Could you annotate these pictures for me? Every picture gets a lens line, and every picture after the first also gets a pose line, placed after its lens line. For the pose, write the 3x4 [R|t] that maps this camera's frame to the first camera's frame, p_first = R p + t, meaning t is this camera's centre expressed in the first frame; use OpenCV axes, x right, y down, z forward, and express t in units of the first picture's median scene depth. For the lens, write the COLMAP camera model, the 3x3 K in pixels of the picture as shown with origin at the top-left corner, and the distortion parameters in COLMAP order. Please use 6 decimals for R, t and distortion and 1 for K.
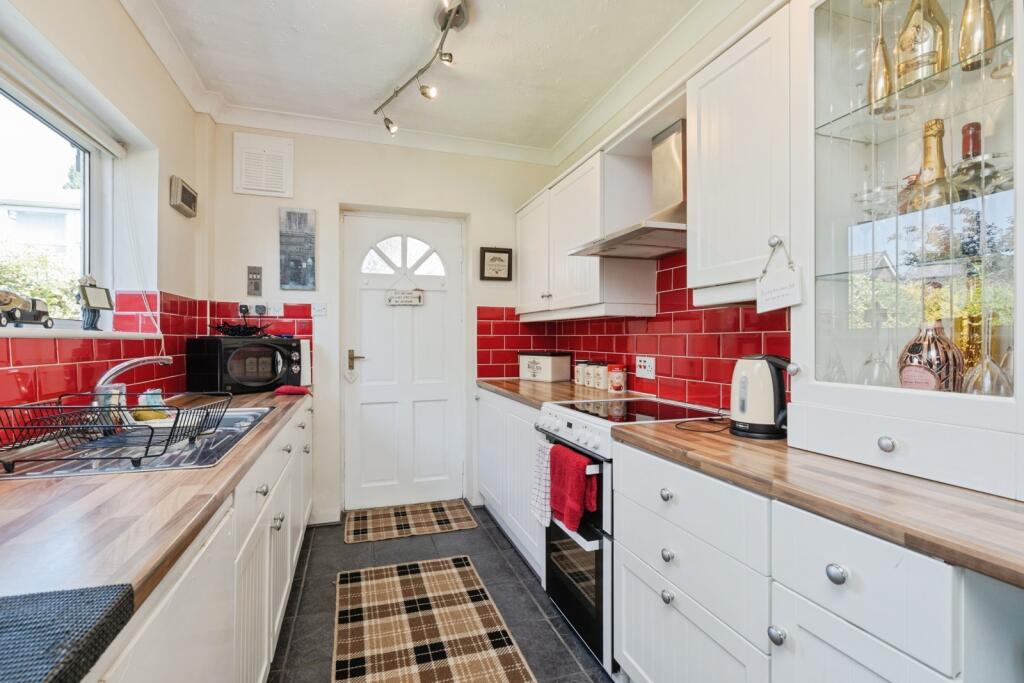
lens RADIAL K [[466.7, 0, 518.9], [0, 466.7, 339.7], [0, 0, 1]] dist [-0.001817, 0.000477]
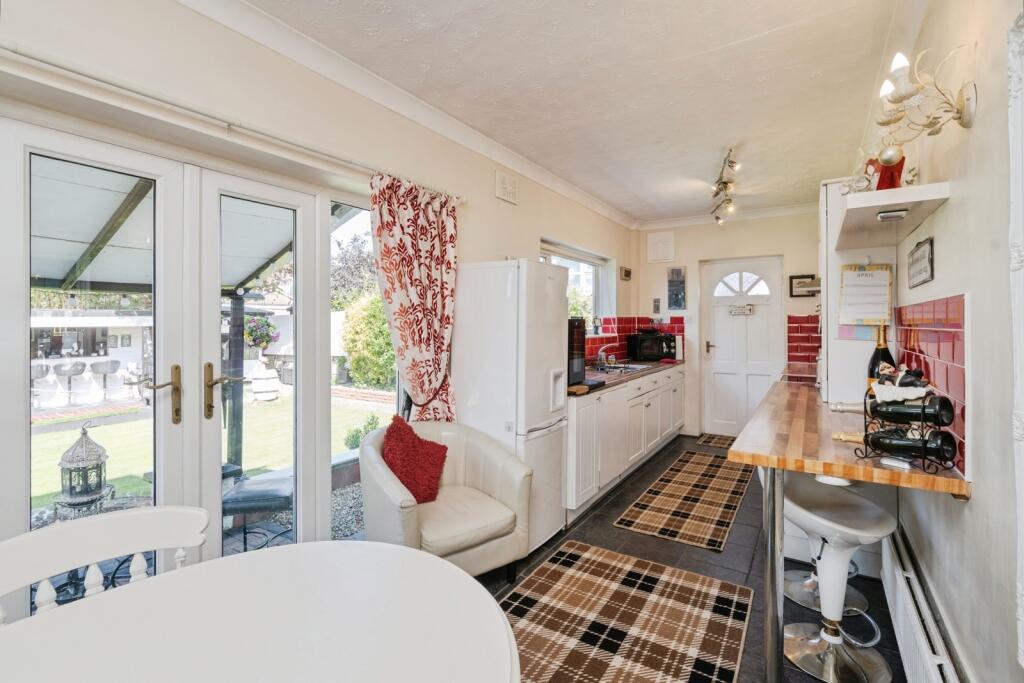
lens RADIAL K [[466.7, 0, 506.6], [0, 466.7, 323.9], [0, 0, 1]] dist [-0.001817, 0.000477]
pose [[0.608175, -0.000777, -0.793803, 0.622630], [0.003211, 0.999994, 0.001481, -0.053355], [0.793797, -0.003449, 0.608173, -0.718182]]
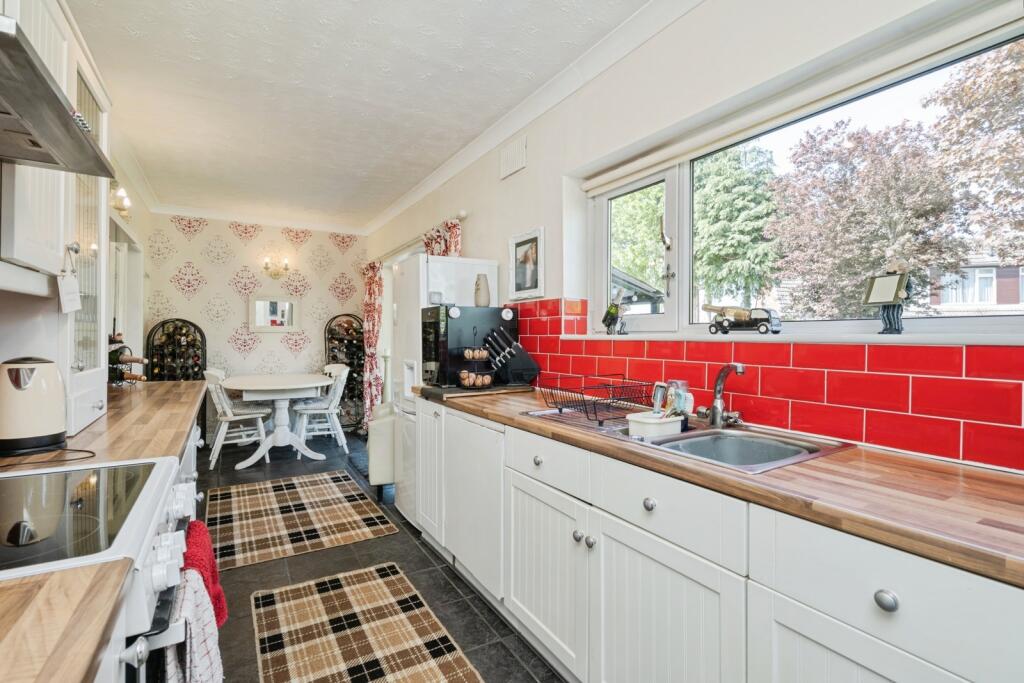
lens RADIAL K [[466.7, 0, 507.7], [0, 466.7, 336.5], [0, 0, 1]] dist [-0.001817, 0.000477]
pose [[-0.978361, -0.004261, -0.206859, -0.560697], [-0.003569, 0.999987, -0.003719, 0.032385], [0.206872, -0.002900, -0.978364, 2.086172]]
